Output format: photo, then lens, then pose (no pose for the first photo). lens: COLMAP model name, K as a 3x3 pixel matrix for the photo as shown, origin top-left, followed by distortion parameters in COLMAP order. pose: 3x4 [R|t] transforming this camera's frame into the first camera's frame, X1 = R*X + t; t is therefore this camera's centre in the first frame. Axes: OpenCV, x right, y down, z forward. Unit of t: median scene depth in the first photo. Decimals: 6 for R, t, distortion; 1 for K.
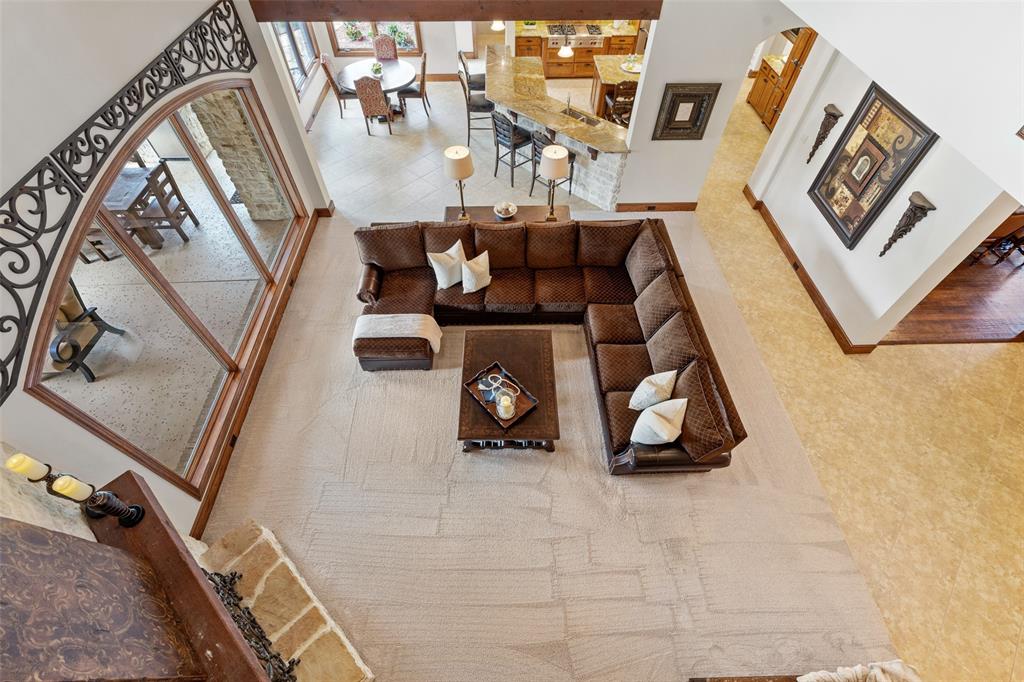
lens RADIAL K [[460.0, 0, 515.0], [0, 460.0, 341.7], [0, 0, 1]] dist [0.008903, 0.000842]
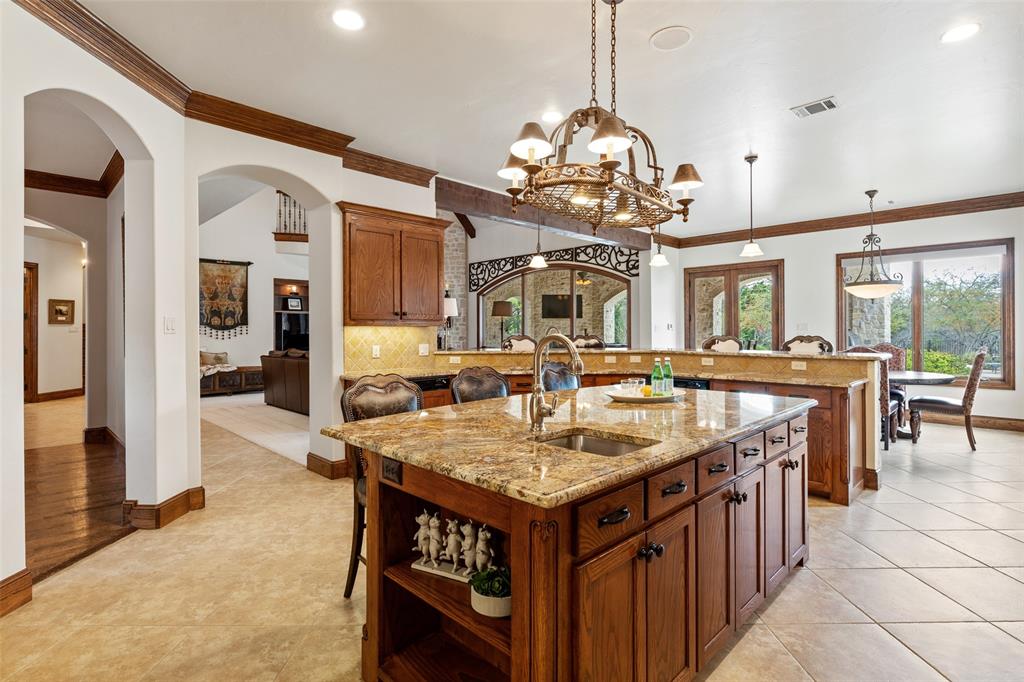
lens RADIAL K [[492.5, 0, 516.2], [0, 492.5, 332.1], [0, 0, 1]] dist [-0.002069, -0.000267]
pose [[-0.722926, 0.000150, -0.690925, 1.335327], [-0.544144, 0.616116, 0.569481, -1.860602], [0.425776, 0.787655, -0.445325, 2.664094]]
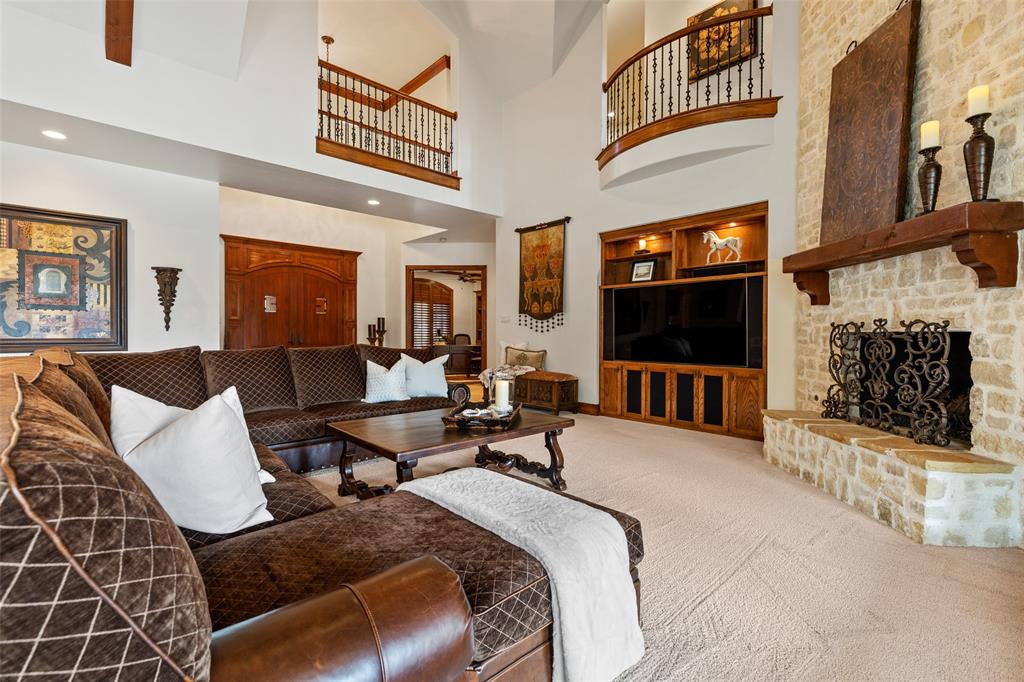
lens RADIAL K [[460.0, 0, 518.7], [0, 460.0, 334.6], [0, 0, 1]] dist [0.008903, 0.000842]
pose [[-0.666940, -0.007689, 0.745072, -0.764157], [0.583500, 0.616468, 0.528673, -0.385396], [-0.463378, 0.787342, -0.406661, 1.562445]]
